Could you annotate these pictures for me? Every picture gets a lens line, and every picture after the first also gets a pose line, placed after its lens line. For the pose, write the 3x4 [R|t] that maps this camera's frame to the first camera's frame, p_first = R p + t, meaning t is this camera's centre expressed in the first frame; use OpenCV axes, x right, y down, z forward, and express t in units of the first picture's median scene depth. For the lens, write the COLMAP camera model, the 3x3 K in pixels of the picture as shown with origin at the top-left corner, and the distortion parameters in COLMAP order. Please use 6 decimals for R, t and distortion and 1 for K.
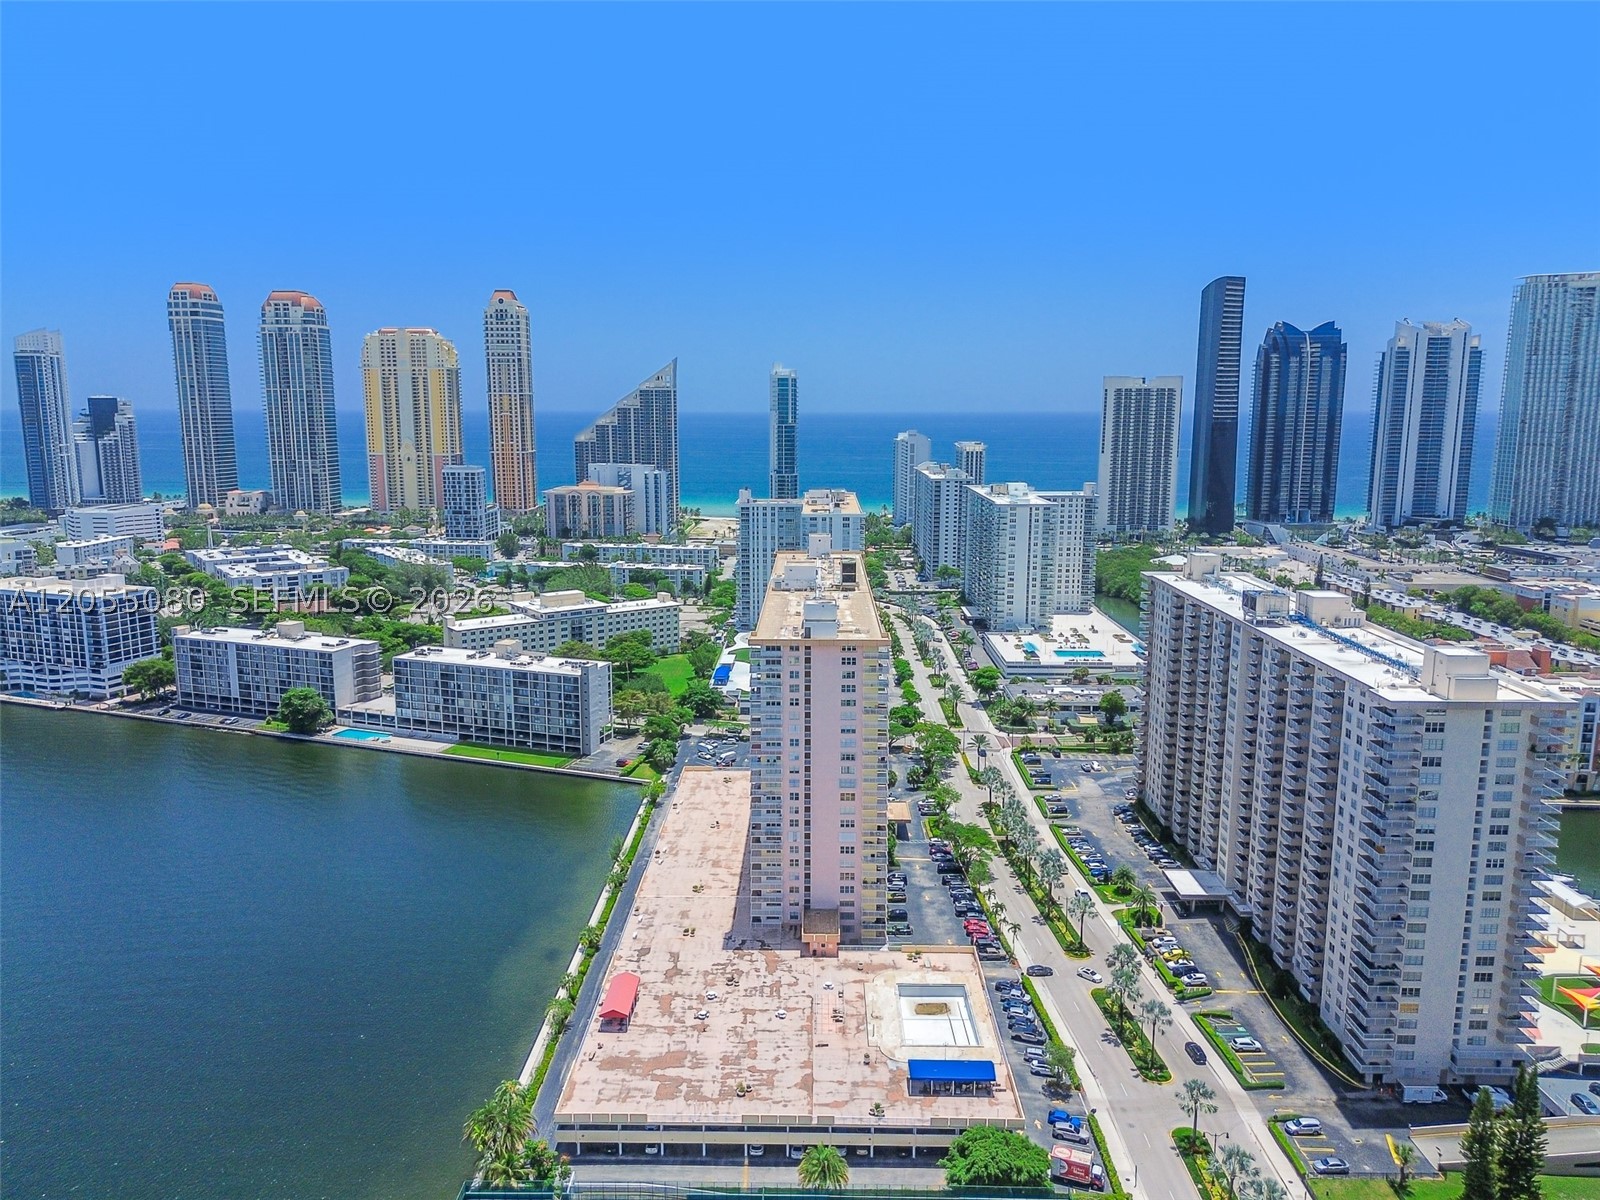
lens RADIAL K [[1142.8, 0, 795.8], [0, 1142.8, 602.2], [0, 0, 1]] dist [0.076764, -0.072534]
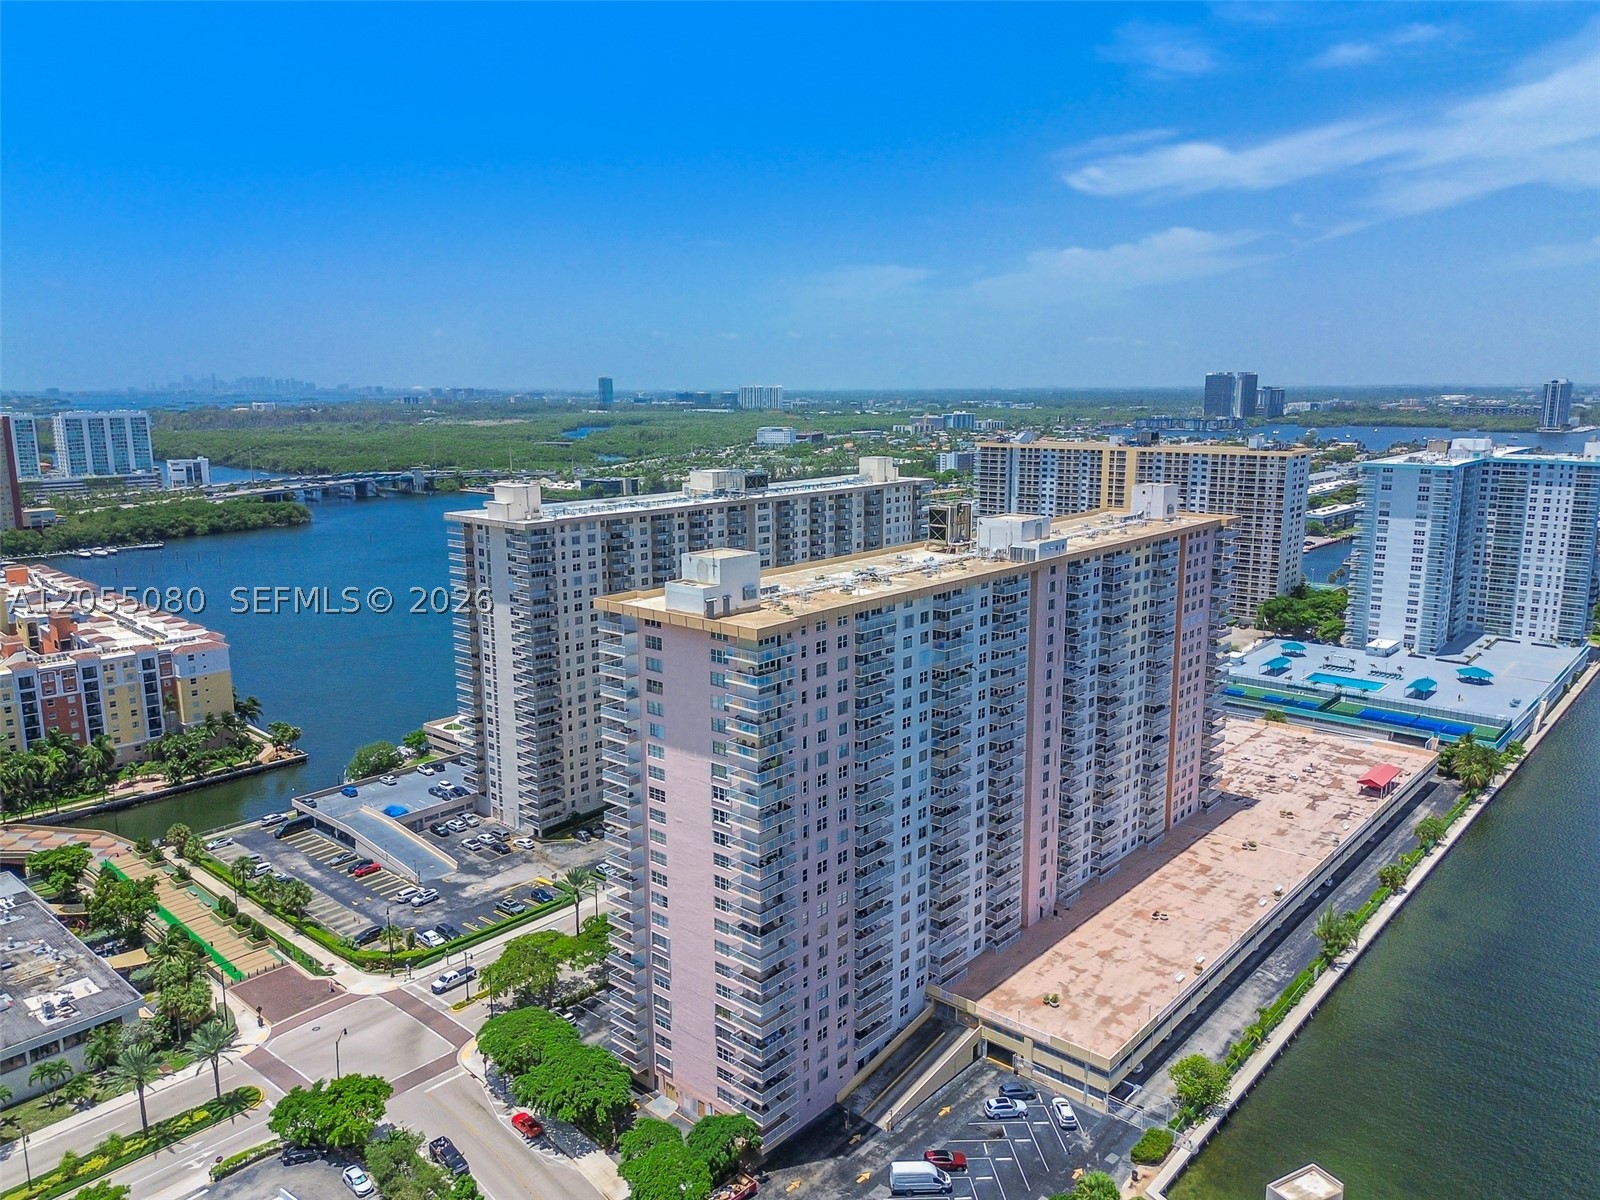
lens RADIAL K [[1142.8, 0, 805.5], [0, 1142.8, 590.0], [0, 0, 1]] dist [0.076764, -0.072534]
pose [[-0.766896, -0.111195, 0.632066, -0.213707], [0.111822, 0.946659, 0.302214, -0.138092], [-0.631955, 0.302446, -0.713554, 1.064446]]
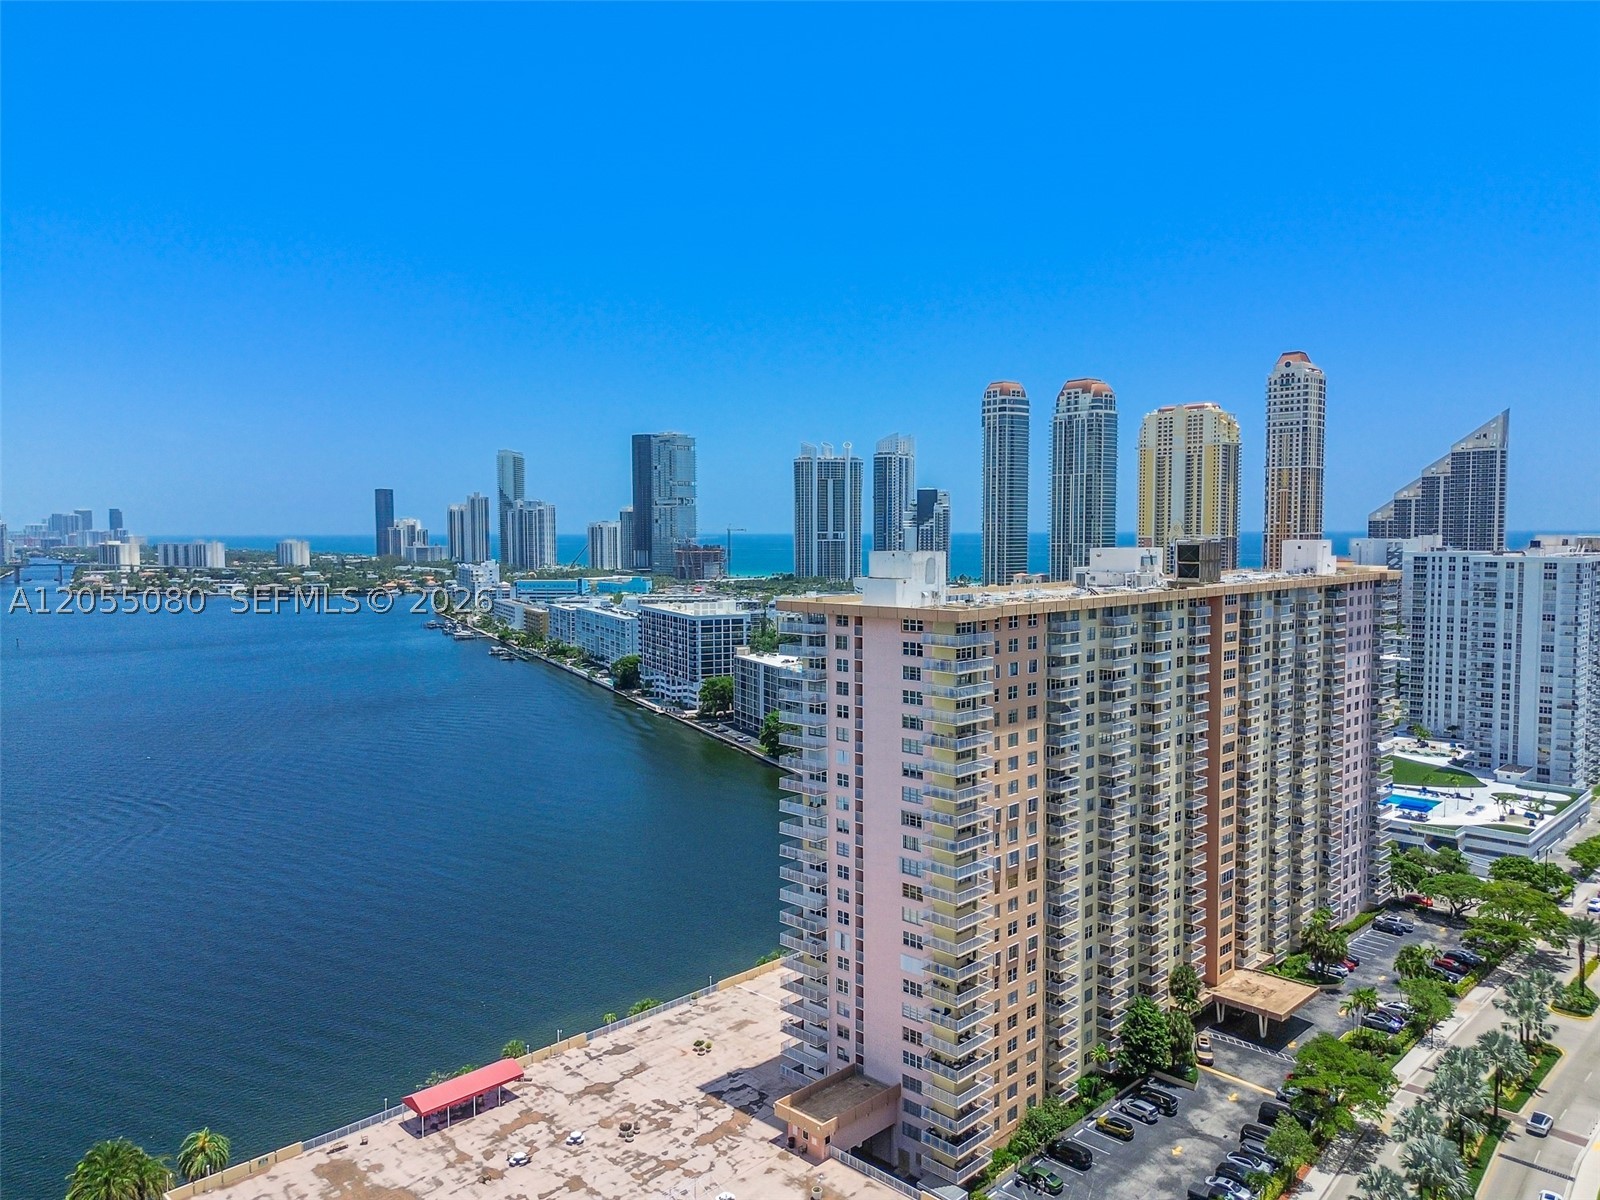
lens RADIAL K [[1142.8, 0, 791.8], [0, 1142.8, 599.0], [0, 0, 1]] dist [0.076764, -0.072534]
pose [[0.722462, 0.038973, -0.690312, 0.216296], [-0.112628, 0.991708, -0.061885, 0.037396], [0.682176, 0.122458, 0.720861, 0.291681]]
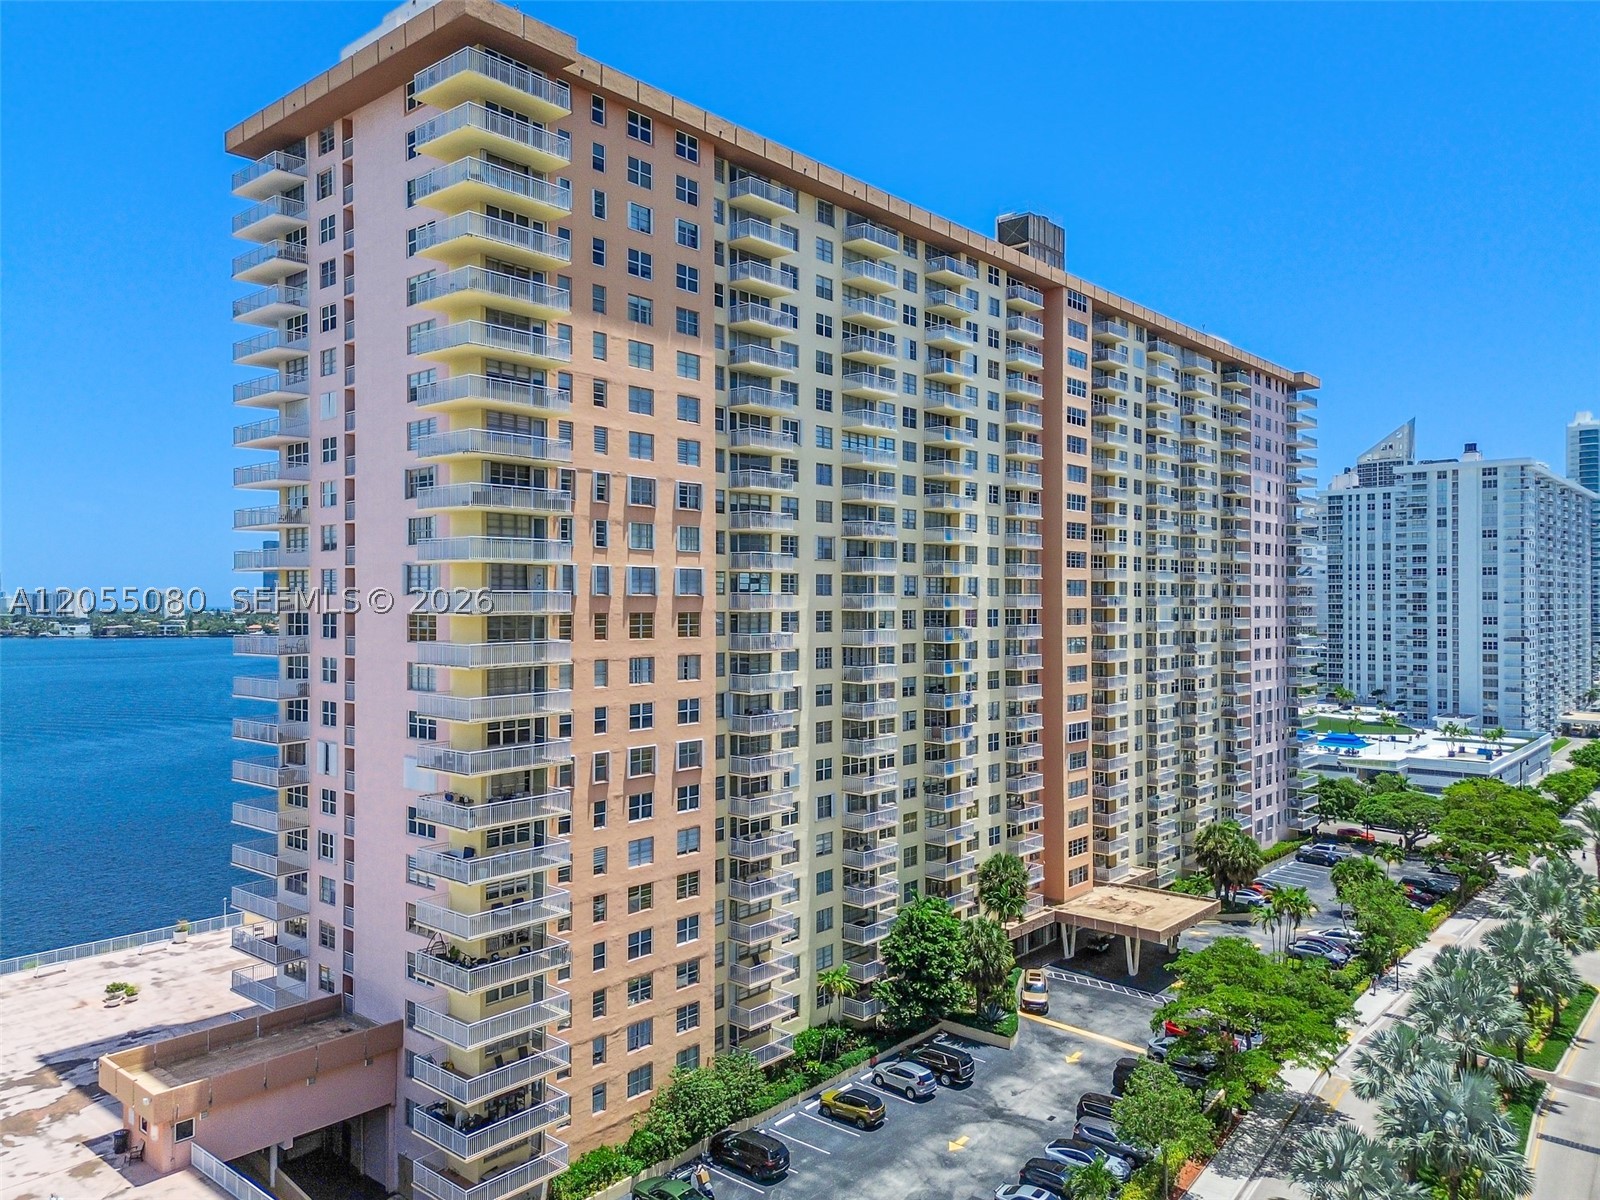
lens RADIAL K [[1142.8, 0, 790.1], [0, 1142.8, 602.6], [0, 0, 1]] dist [0.076764, -0.072534]
pose [[0.764602, -0.002594, -0.644498, 0.166366], [-0.106637, 0.985700, -0.130476, 0.105882], [0.635620, 0.168489, 0.753391, 0.464137]]
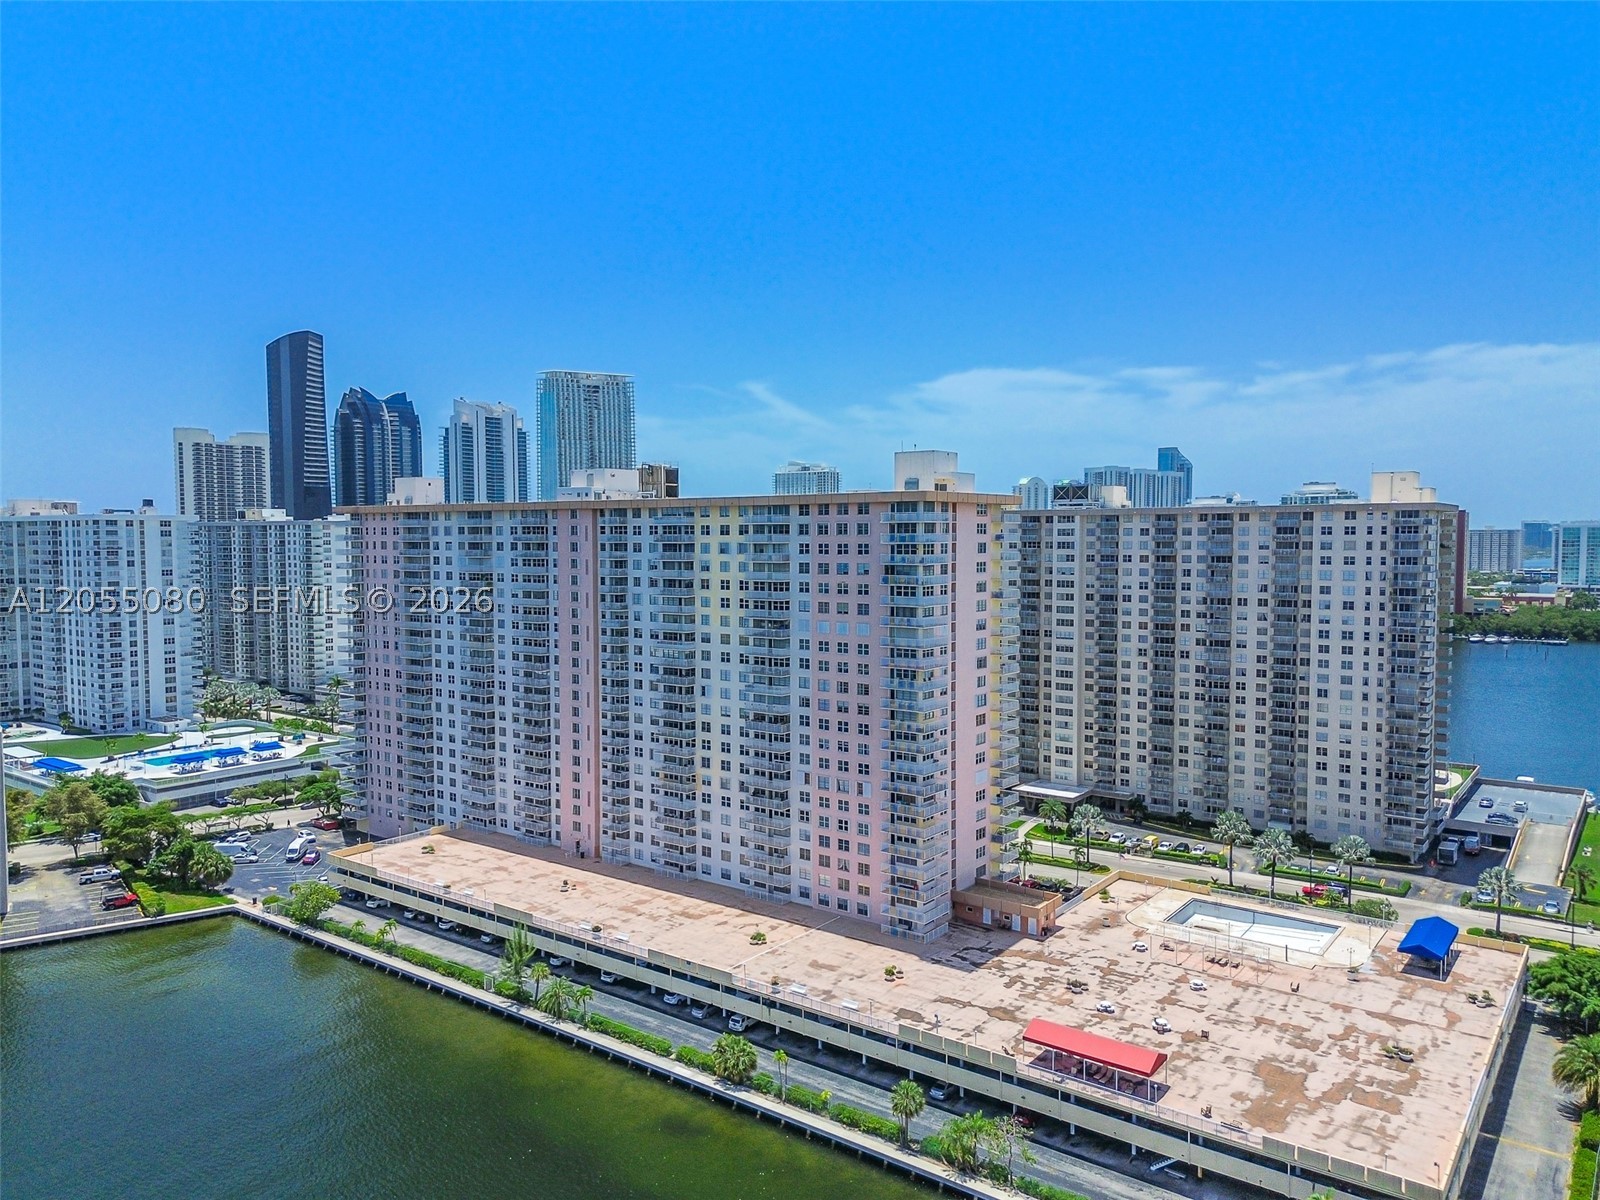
lens RADIAL K [[1142.8, 0, 796.8], [0, 1142.8, 592.1], [0, 0, 1]] dist [0.076764, -0.072534]
pose [[0.587632, -0.041146, 0.808081, -0.336451], [0.139240, 0.988950, -0.050899, 0.061132], [-0.797057, 0.142427, 0.586868, 0.360875]]
